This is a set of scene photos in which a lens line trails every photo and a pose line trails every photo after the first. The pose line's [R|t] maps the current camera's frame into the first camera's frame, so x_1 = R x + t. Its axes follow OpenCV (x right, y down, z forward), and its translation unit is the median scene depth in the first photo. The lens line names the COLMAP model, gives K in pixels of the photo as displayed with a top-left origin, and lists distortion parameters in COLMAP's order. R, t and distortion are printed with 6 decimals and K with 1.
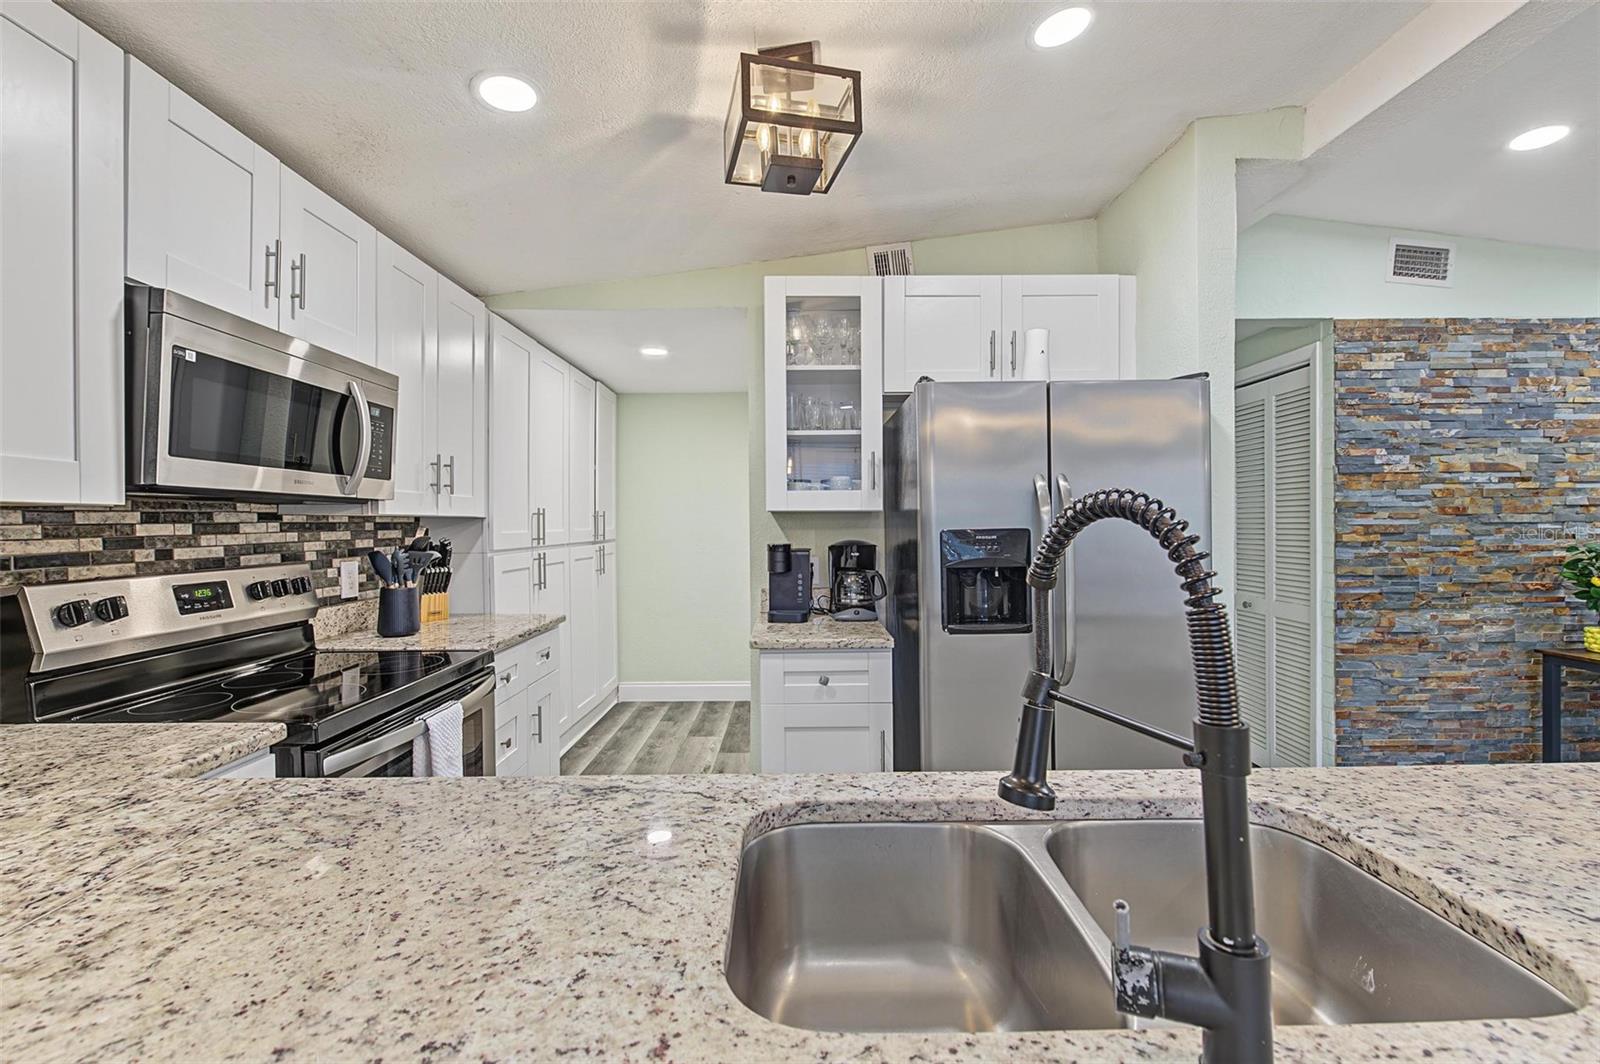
lens RADIAL K [[637.7, 0, 798.2], [0, 637.7, 529.4], [0, 0, 1]] dist [-0.003608, -0.000516]
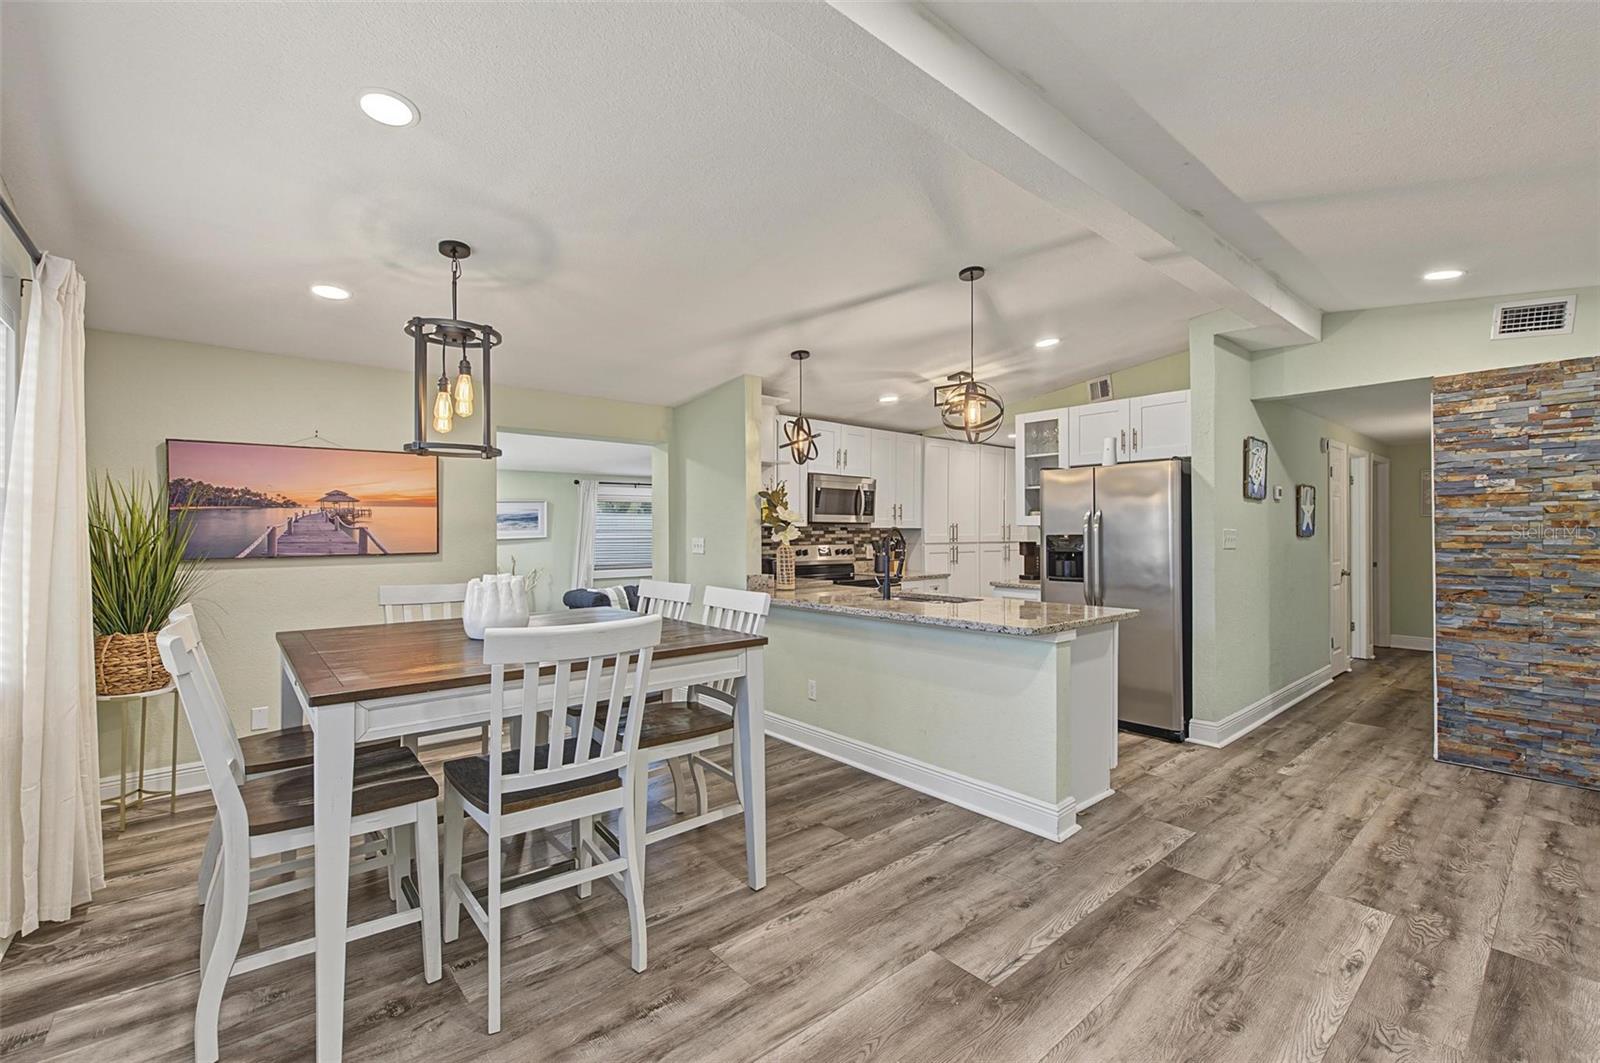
lens RADIAL K [[677.9, 0, 798.9], [0, 677.9, 530.2], [0, 0, 1]] dist [0.000625, -0.003132]
pose [[0.646189, 0.003632, -0.763168, 1.064027], [-0.011165, 0.999927, -0.004695, 0.003684], [0.763095, 0.011554, 0.646183, -0.887681]]
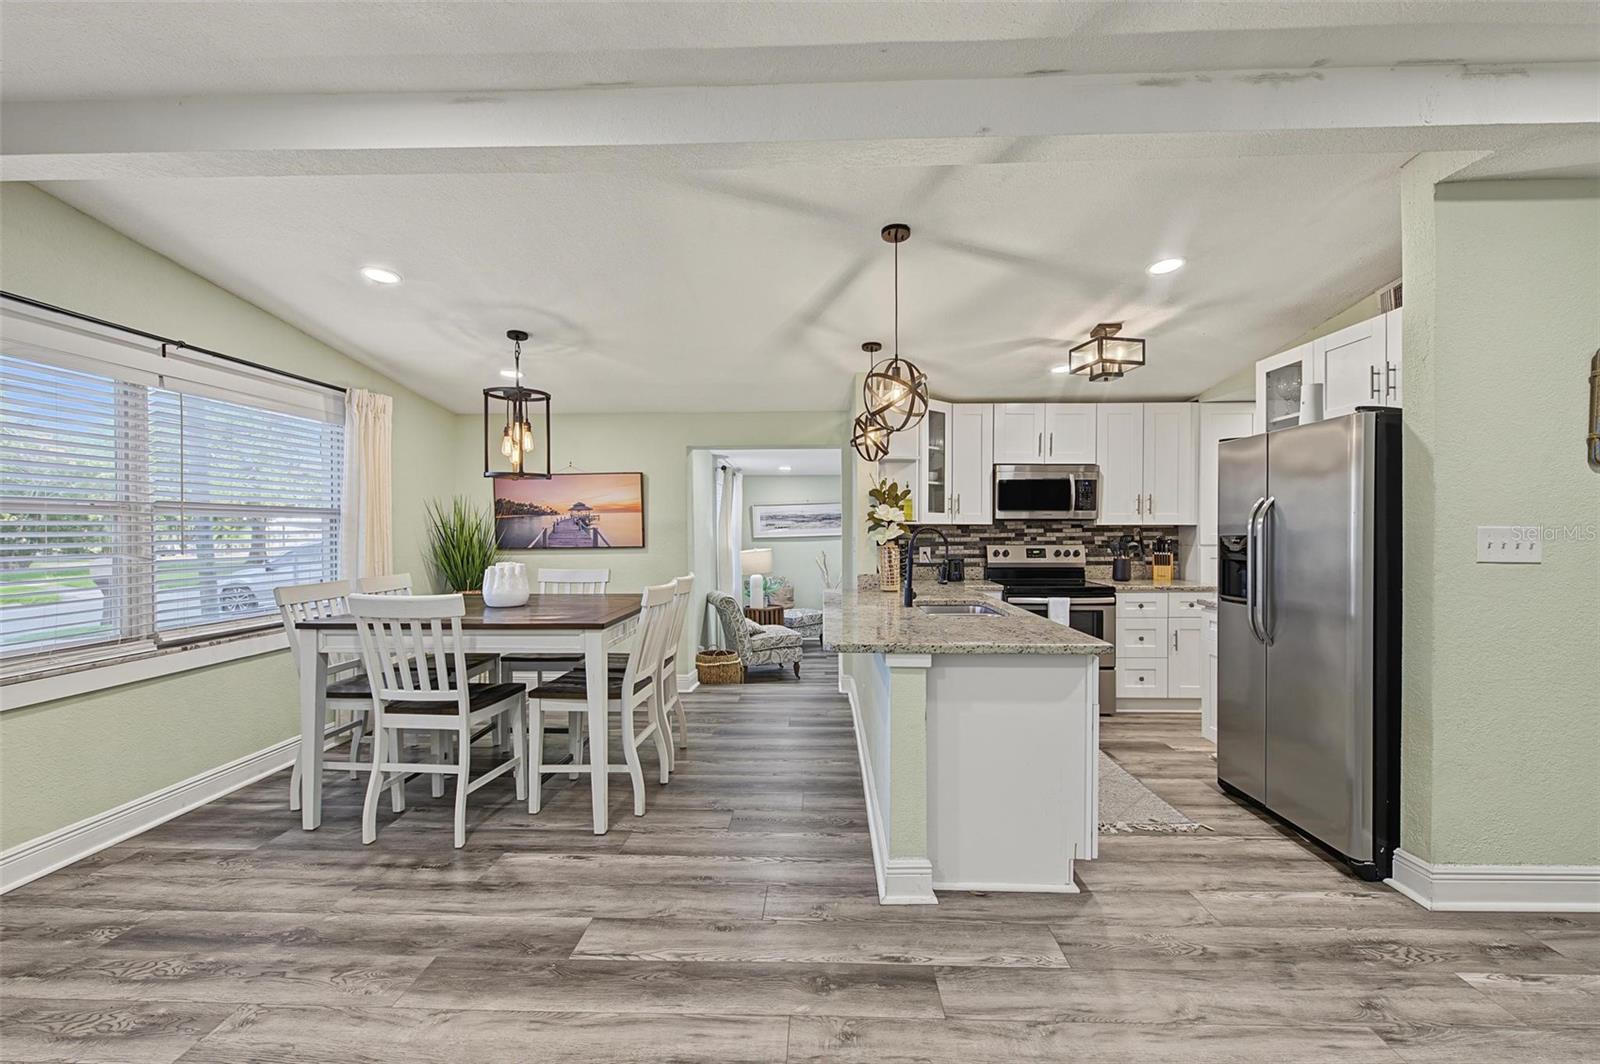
lens RADIAL K [[690.7, 0, 798.6], [0, 690.7, 536.1], [0, 0, 1]] dist [0.002371, -0.004238]
pose [[-0.039735, 0.016926, -0.999067, 1.409005], [-0.006716, 0.999829, 0.017206, -0.013774], [0.999188, 0.007394, -0.039615, 0.004986]]
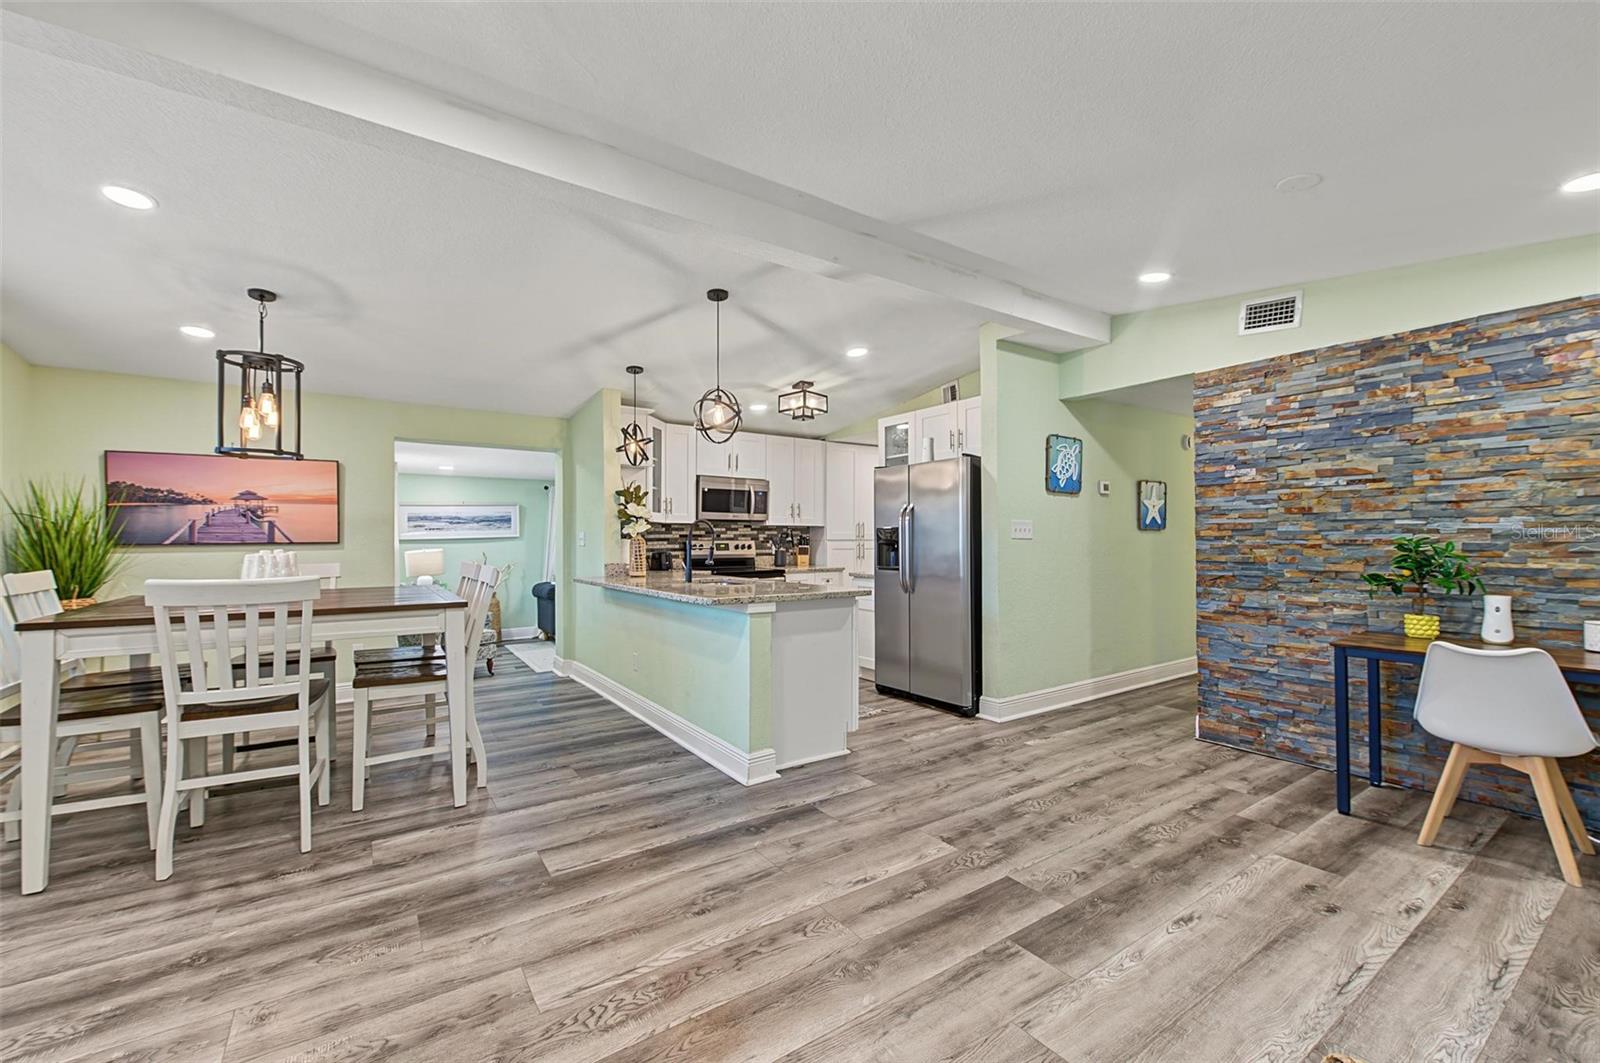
lens RADIAL K [[649.6, 0, 798.7], [0, 649.6, 536.4], [0, 0, 1]] dist [0.000412, -0.004003]
pose [[0.561337, 0.000549, -0.827587, 1.524637], [-0.010288, 0.999927, -0.006315, 0.037389], [0.827524, 0.012059, 0.561302, -0.486000]]
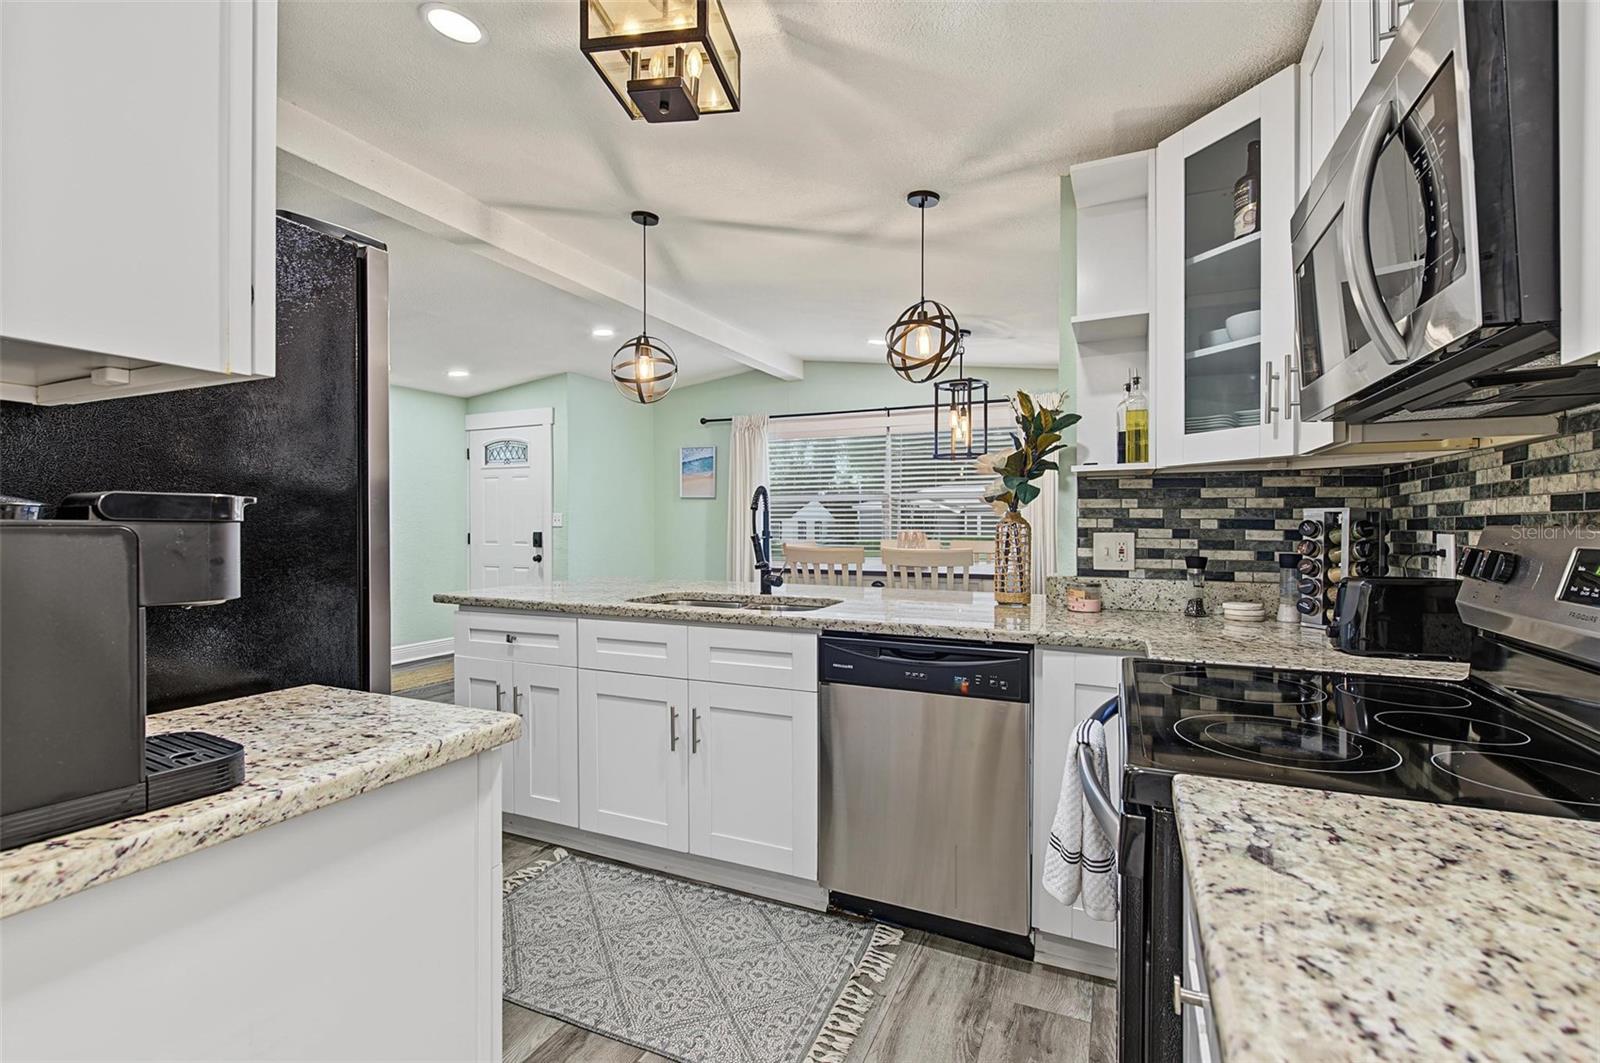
lens RADIAL K [[709.0, 0, 799.6], [0, 709.0, 527.6], [0, 0, 1]] dist [0.002059, -0.002242]
pose [[-0.911267, 0.002548, 0.411808, -0.347870], [0.009115, 0.999861, 0.013985, 0.031400], [-0.411715, 0.016498, -0.911163, 1.058504]]
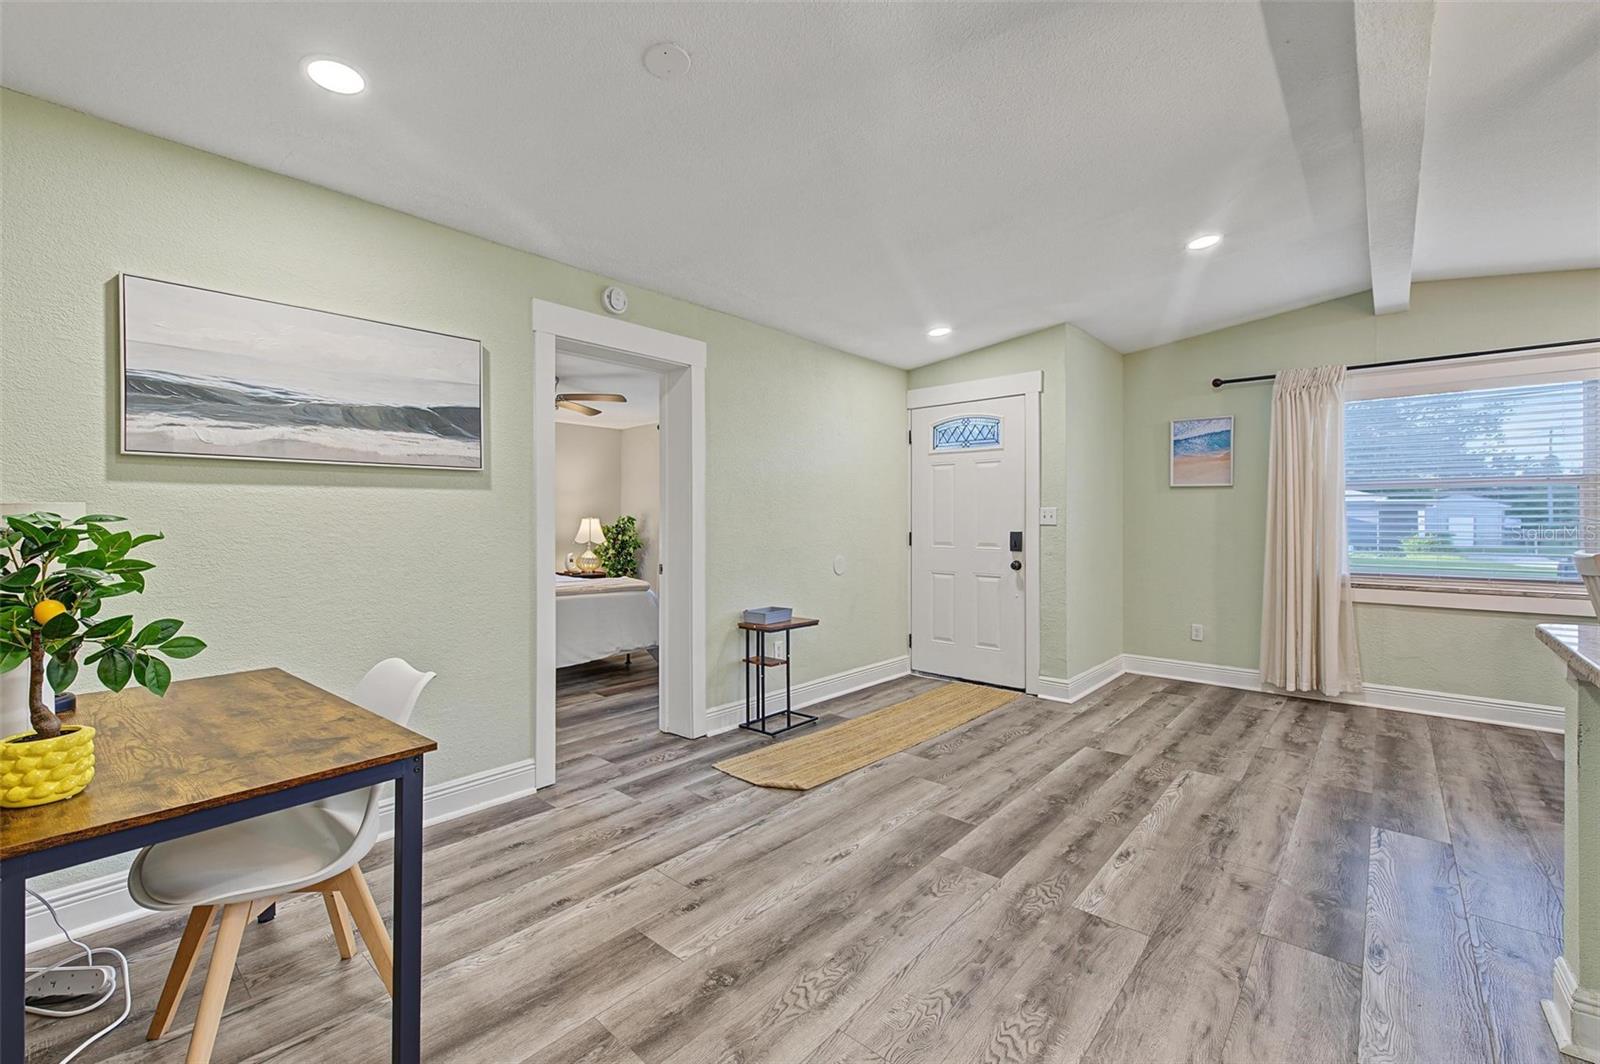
lens RADIAL K [[670.0, 0, 798.3], [0, 670.0, 519.6], [0, 0, 1]] dist [-0.000556, -0.000736]
pose [[-0.749115, 0.006100, 0.662412, 0.639880], [0.010344, 0.999943, 0.002489, 0.029189], [-0.662359, 0.008716, -0.749136, 0.954501]]
